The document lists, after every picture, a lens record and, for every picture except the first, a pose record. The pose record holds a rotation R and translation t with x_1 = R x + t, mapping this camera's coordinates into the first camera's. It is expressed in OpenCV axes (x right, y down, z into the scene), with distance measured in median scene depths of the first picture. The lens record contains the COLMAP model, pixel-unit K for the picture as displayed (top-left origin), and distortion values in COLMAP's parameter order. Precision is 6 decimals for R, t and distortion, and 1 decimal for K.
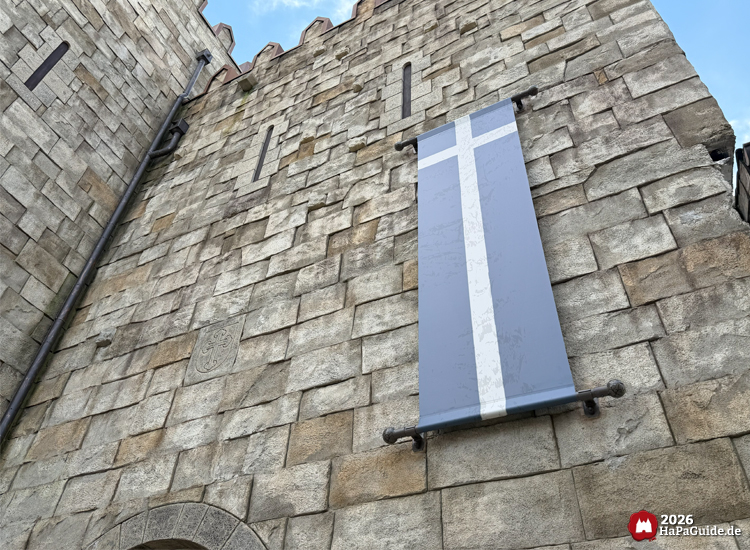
lens RADIAL K [[596.8, 0, 379.1], [0, 596.8, 274.0], [0, 0, 1]] dist [0.157715, -0.334176]
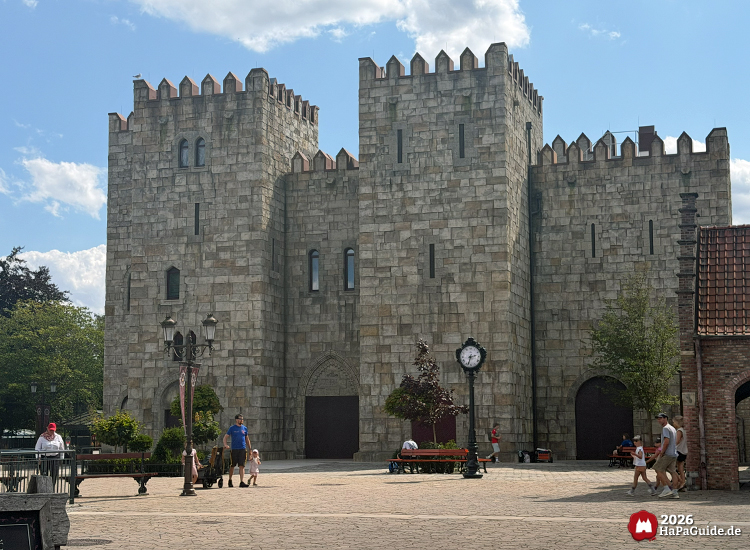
lens RADIAL K [[1228.1, 0, 375.0], [0, 1228.1, 275.0], [0, 0, 1]] dist [0.164607, 0.180167]
pose [[0.988951, -0.027514, 0.145664, -3.169593], [-0.066457, 0.796058, 0.601560, -5.384115], [-0.132509, -0.604594, 0.785435, -5.418305]]
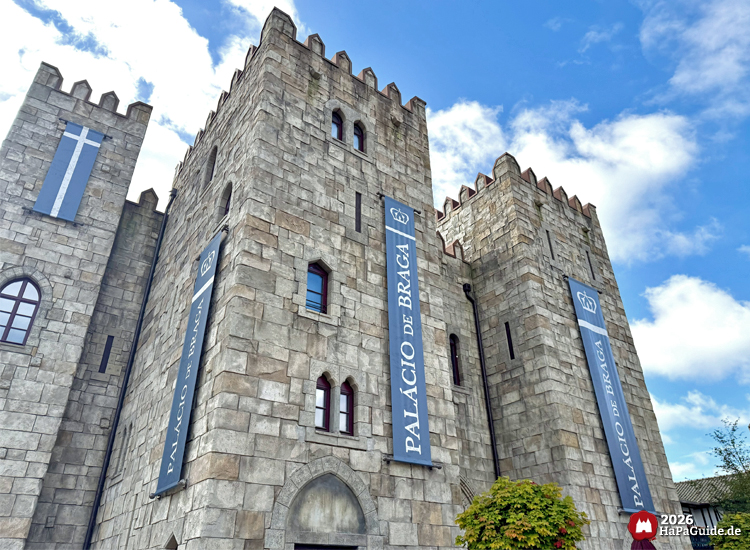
lens RADIAL K [[524.0, 0, 378.2], [0, 524.0, 267.9], [0, 0, 1]] dist [0.127884, -0.195557]
pose [[0.444544, 0.426421, 0.787747, -4.933921], [-0.601377, 0.793841, -0.090348, 0.201249], [-0.663872, -0.433569, 0.609337, 0.423819]]
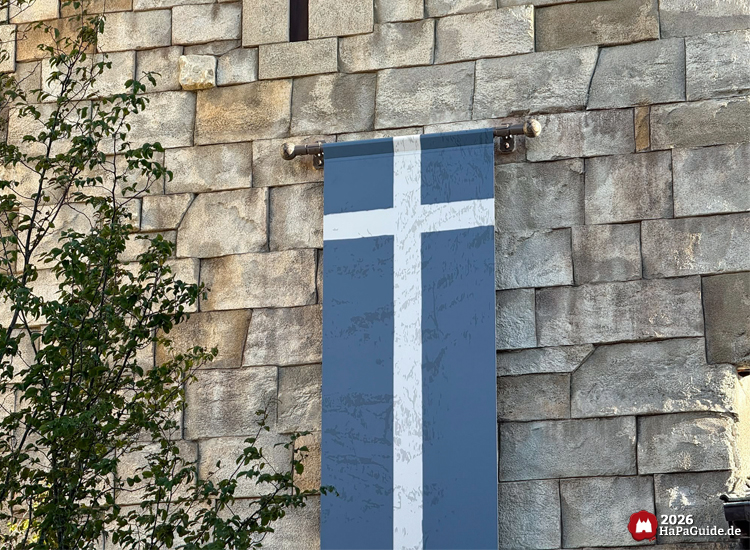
lens RADIAL K [[2737.9, 0, 375.0], [0, 2737.9, 275.0], [0, 0, 1]] dist [0.174060, 0.231270]
pose [[0.978975, 0.022440, 0.202741, -0.470193], [-0.113525, 0.885712, 0.450141, -1.491826], [-0.169469, -0.463693, 0.869637, -1.475281]]
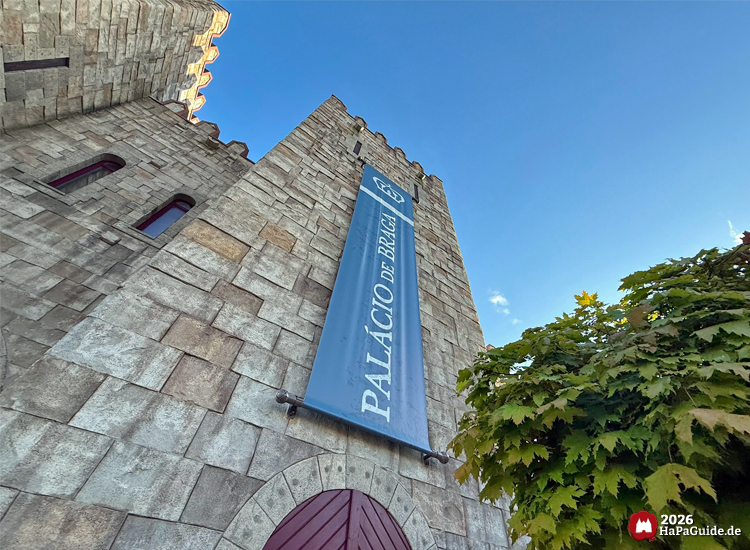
lens RADIAL K [[306.7, 0, 382.3], [0, 306.7, 291.0], [0, 0, 1]] dist [-0.000189, -0.000018]
pose [[0.471957, 0.662021, 0.582224, -2.138028], [-0.635939, 0.713027, -0.295253, 0.110822], [-0.610605, -0.230912, 0.757523, 0.233944]]
